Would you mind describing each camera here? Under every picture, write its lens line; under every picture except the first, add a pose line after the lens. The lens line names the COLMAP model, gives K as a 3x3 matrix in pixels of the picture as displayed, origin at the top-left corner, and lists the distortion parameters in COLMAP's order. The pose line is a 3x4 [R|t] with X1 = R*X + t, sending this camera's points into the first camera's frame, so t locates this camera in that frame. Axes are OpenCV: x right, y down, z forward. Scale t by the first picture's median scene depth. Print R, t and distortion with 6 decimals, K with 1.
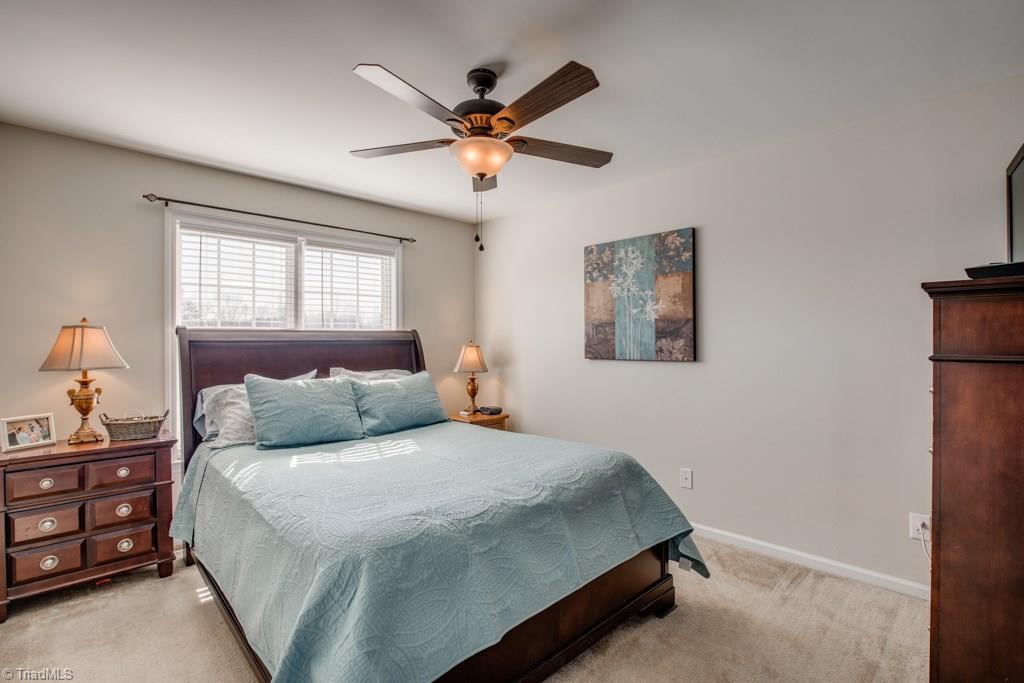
lens RADIAL K [[467.5, 0, 520.1], [0, 467.5, 341.4], [0, 0, 1]] dist [-0.031544, 0.003770]
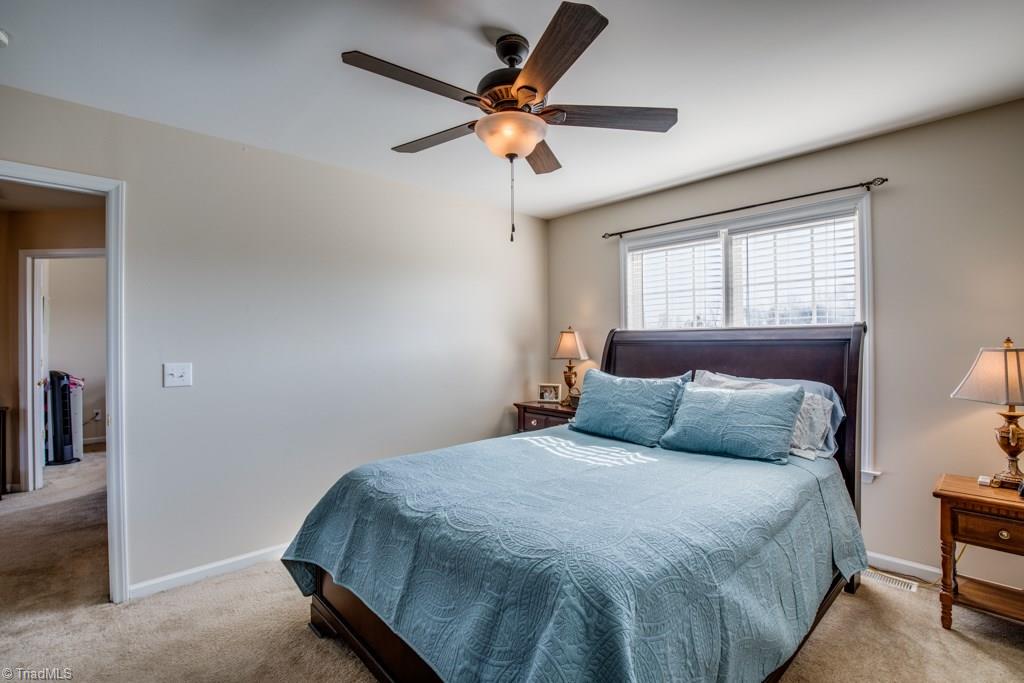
lens RADIAL K [[467.5, 0, 515.9], [0, 467.5, 342.7], [0, 0, 1]] dist [-0.031544, 0.003770]
pose [[-0.026976, 0.006422, -0.999615, 0.660165], [0.006391, 0.999960, 0.006252, -0.006632], [0.999616, -0.006220, -0.027016, 0.846129]]
